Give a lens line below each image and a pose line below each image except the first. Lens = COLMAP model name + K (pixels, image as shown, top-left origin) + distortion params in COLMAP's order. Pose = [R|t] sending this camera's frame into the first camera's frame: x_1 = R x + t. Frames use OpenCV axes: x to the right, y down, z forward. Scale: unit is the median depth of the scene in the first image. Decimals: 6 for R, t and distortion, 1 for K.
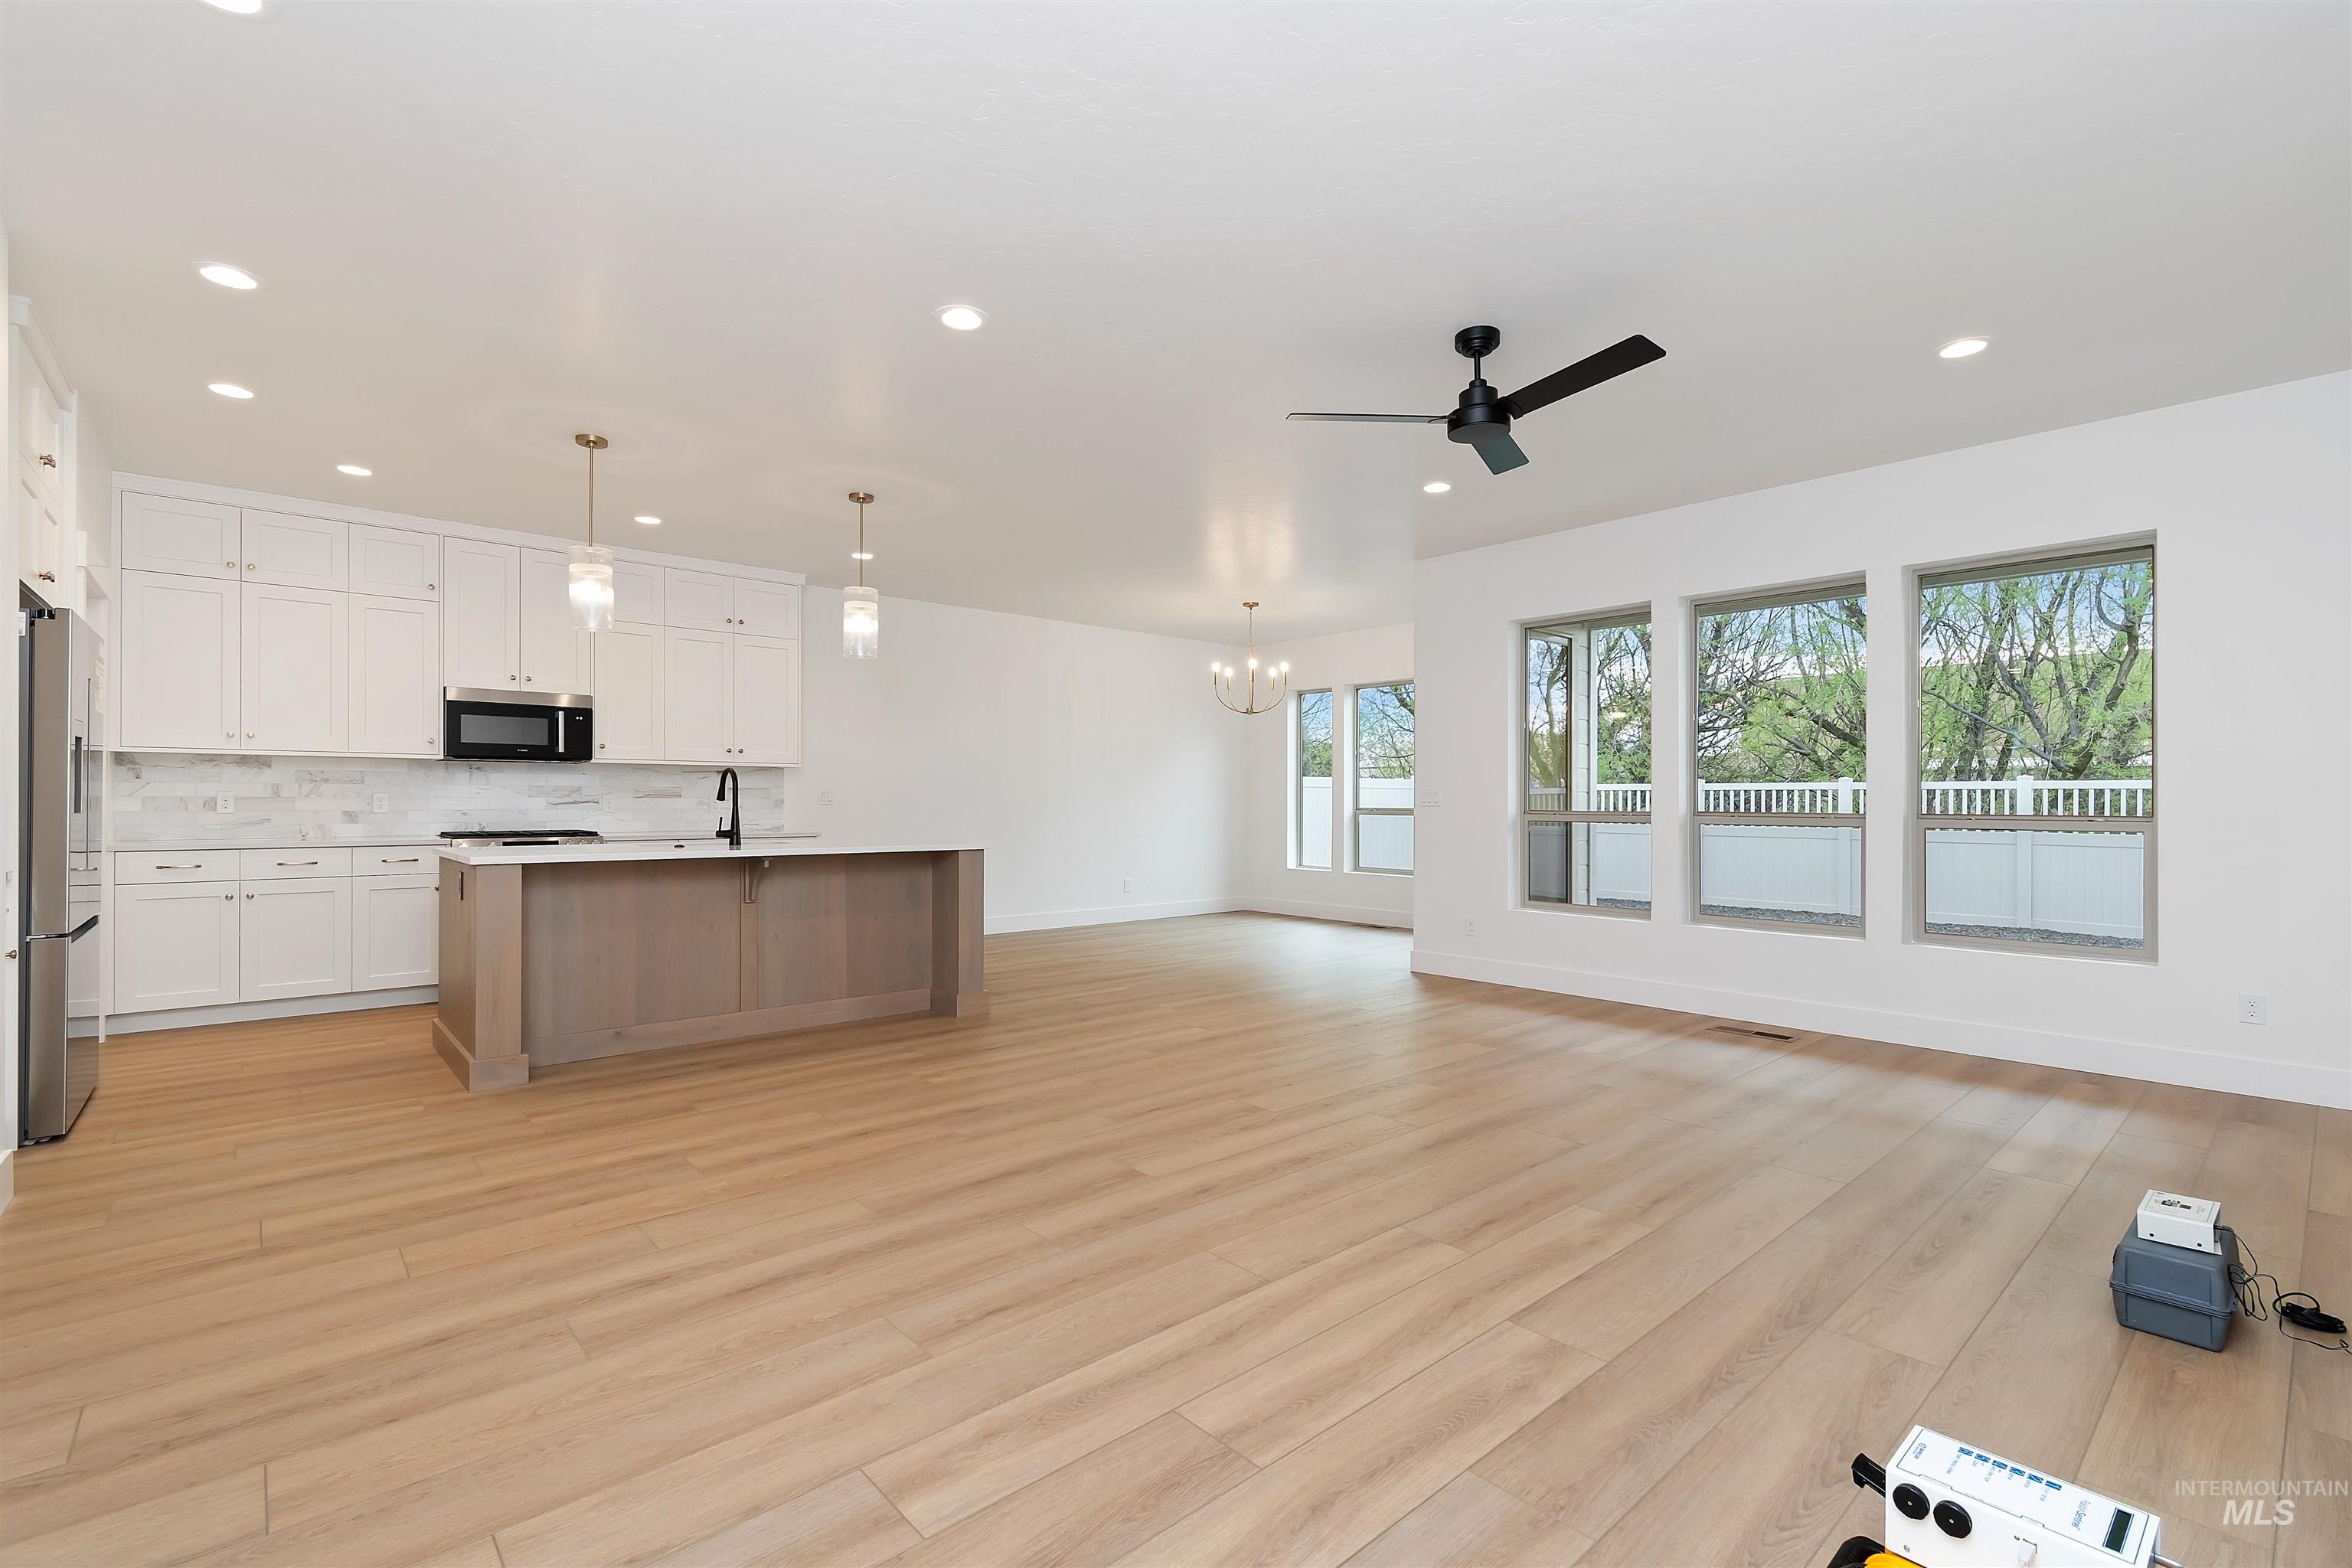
lens RADIAL K [[1045.1, 0, 1176.8], [0, 1045.1, 795.4], [0, 0, 1]] dist [0.003221, -0.000888]
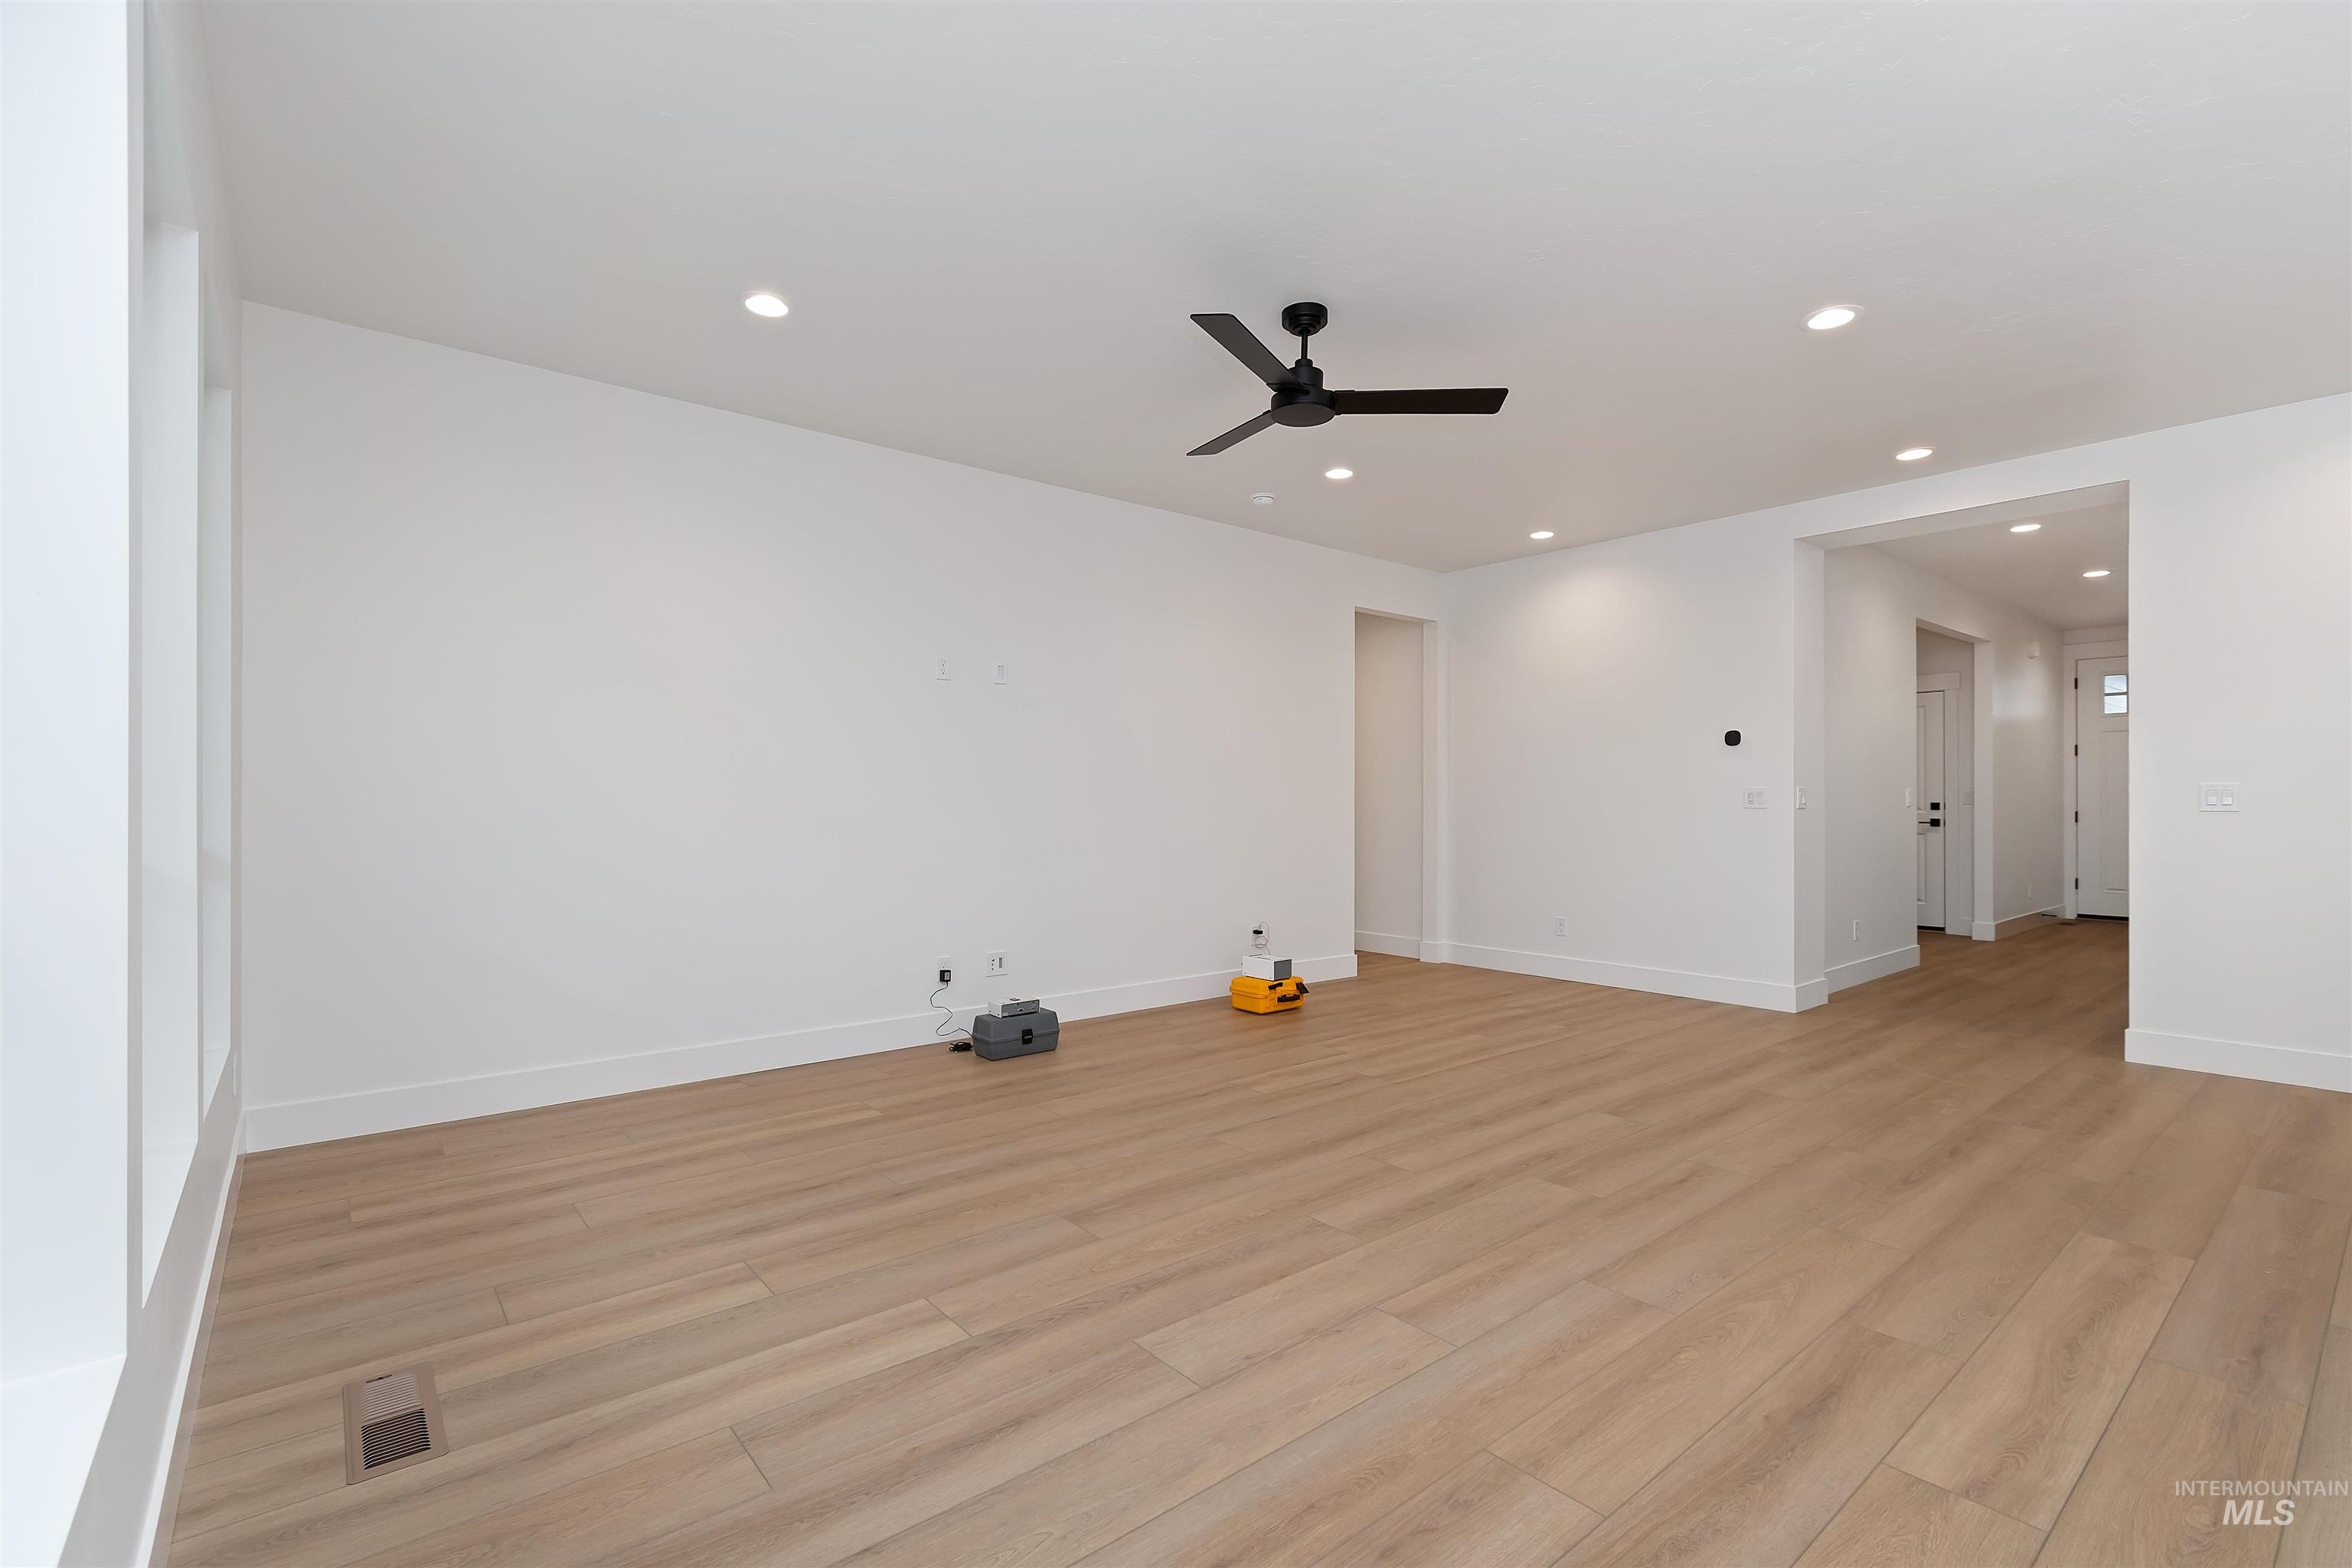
lens RADIAL K [[1045.1, 0, 1176.8], [0, 1045.1, 795.4], [0, 0, 1]] dist [0.003221, -0.000888]
pose [[-0.999214, -0.003335, 0.039505, 0.281450], [-0.003755, 0.999937, -0.010574, 0.007749], [-0.039467, -0.010714, -0.999163, 1.508618]]
